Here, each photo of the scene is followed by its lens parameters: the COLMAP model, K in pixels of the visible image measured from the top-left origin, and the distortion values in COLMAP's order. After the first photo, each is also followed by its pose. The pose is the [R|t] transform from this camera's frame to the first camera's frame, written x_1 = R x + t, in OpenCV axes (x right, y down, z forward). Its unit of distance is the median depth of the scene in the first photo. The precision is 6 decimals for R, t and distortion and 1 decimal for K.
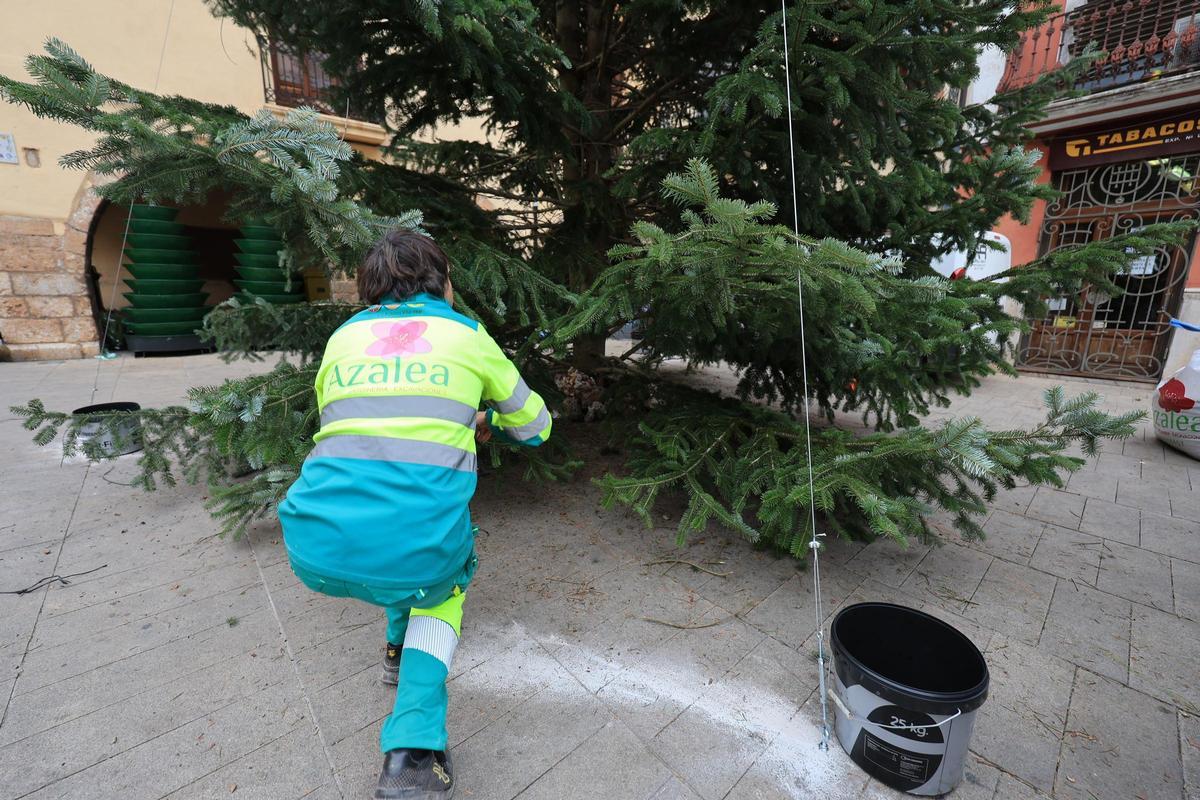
lens RADIAL K [[503.2, 0, 599.7], [0, 503.2, 393.0], [0, 0, 1]] dist [0.006676, 0.000259]
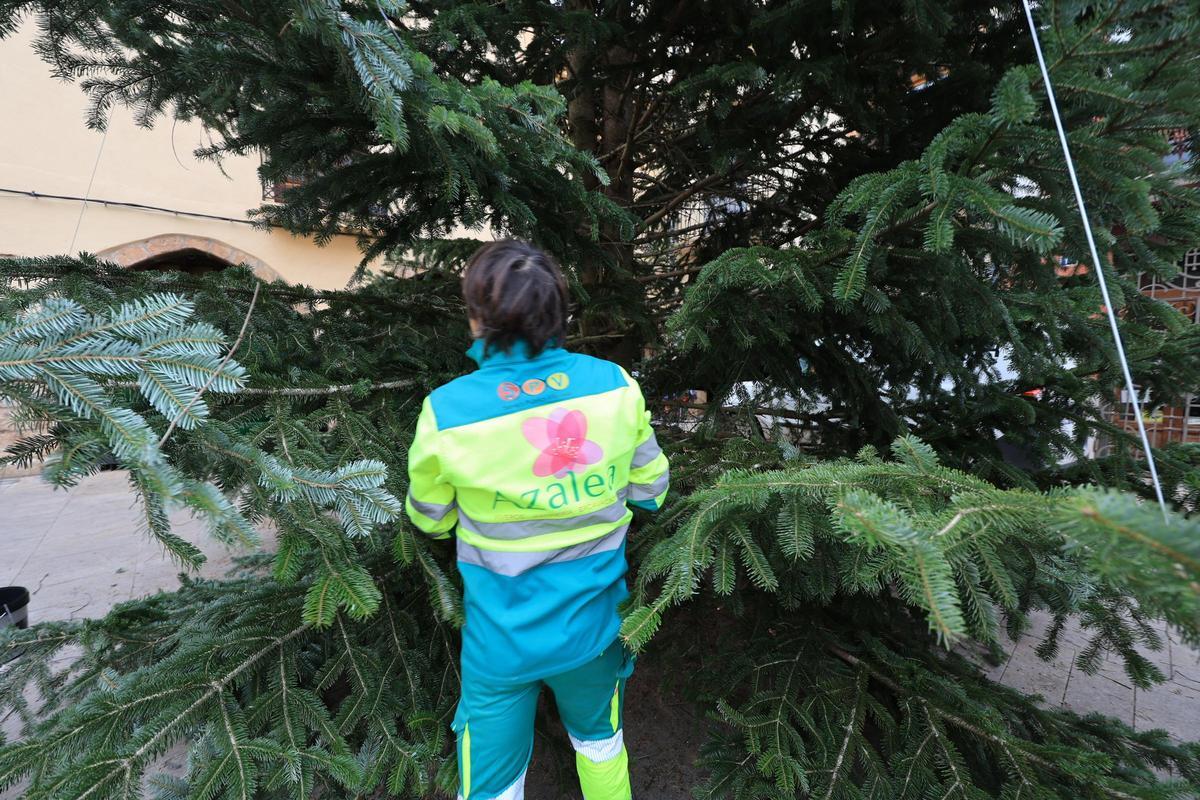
lens RADIAL K [[517.8, 0, 596.0], [0, 517.8, 404.6], [0, 0, 1]] dist [0.011673, -0.000574]
pose [[0.999676, -0.012858, -0.021977, -0.019775], [0.010028, 0.992193, -0.124307, -0.081900], [0.023404, 0.124046, 0.992000, 0.111632]]
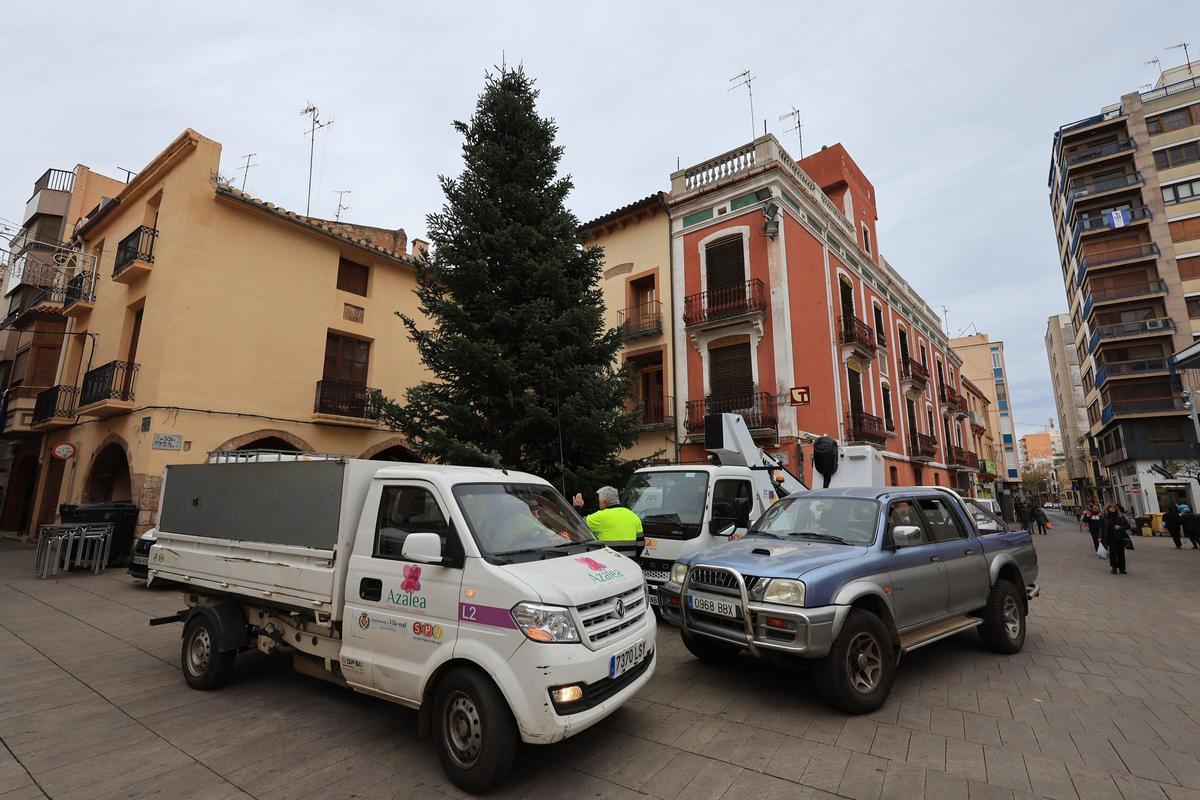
lens RADIAL K [[593.5, 0, 598.7], [0, 593.5, 376.5], [0, 0, 1]] dist [0.062467, -0.000439]
pose [[0.972199, 0.049936, 0.228769, -0.220791], [0.046398, 0.916541, -0.397240, 0.267303], [-0.229513, 0.396811, 0.888744, -1.511261]]
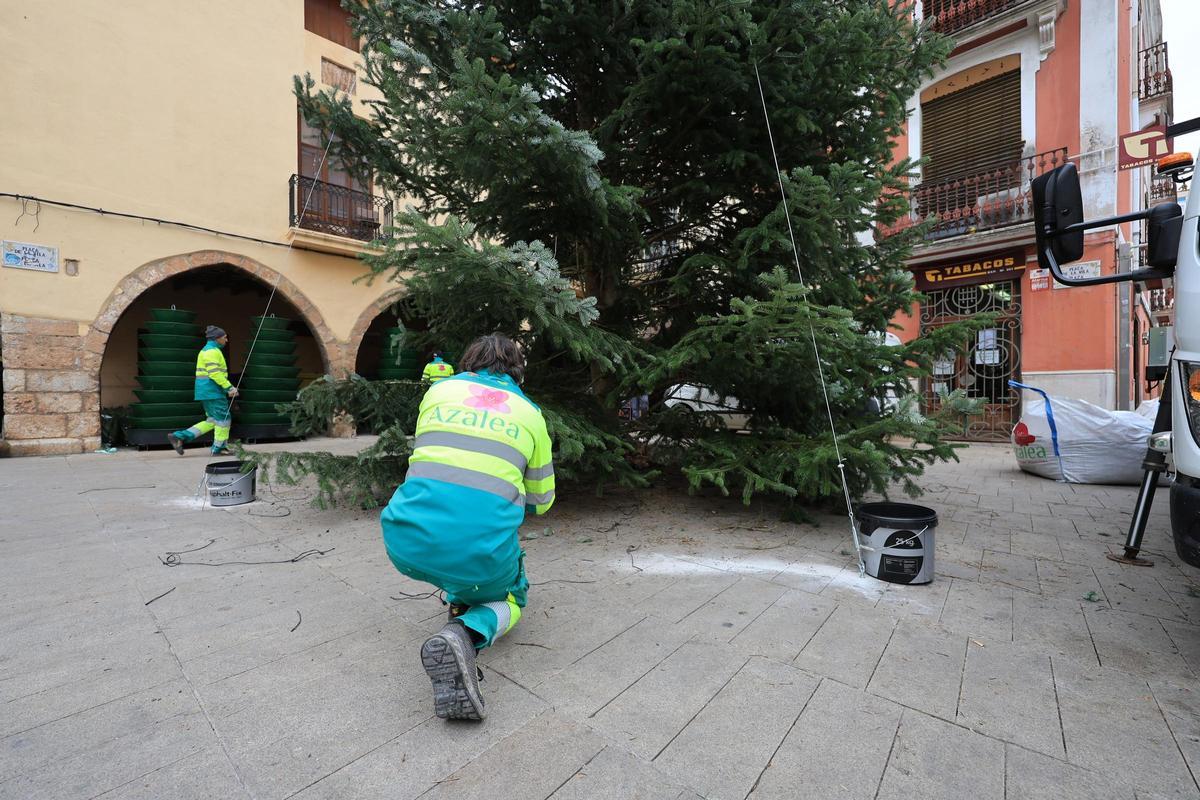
lens RADIAL K [[517.8, 0, 596.0], [0, 517.8, 404.6], [0, 0, 1]] dist [0.011673, -0.000574]
pose [[0.990033, -0.017327, 0.139764, -0.184601], [0.044916, 0.979425, -0.196745, 0.104893], [-0.133479, 0.201062, 0.970442, -0.196795]]
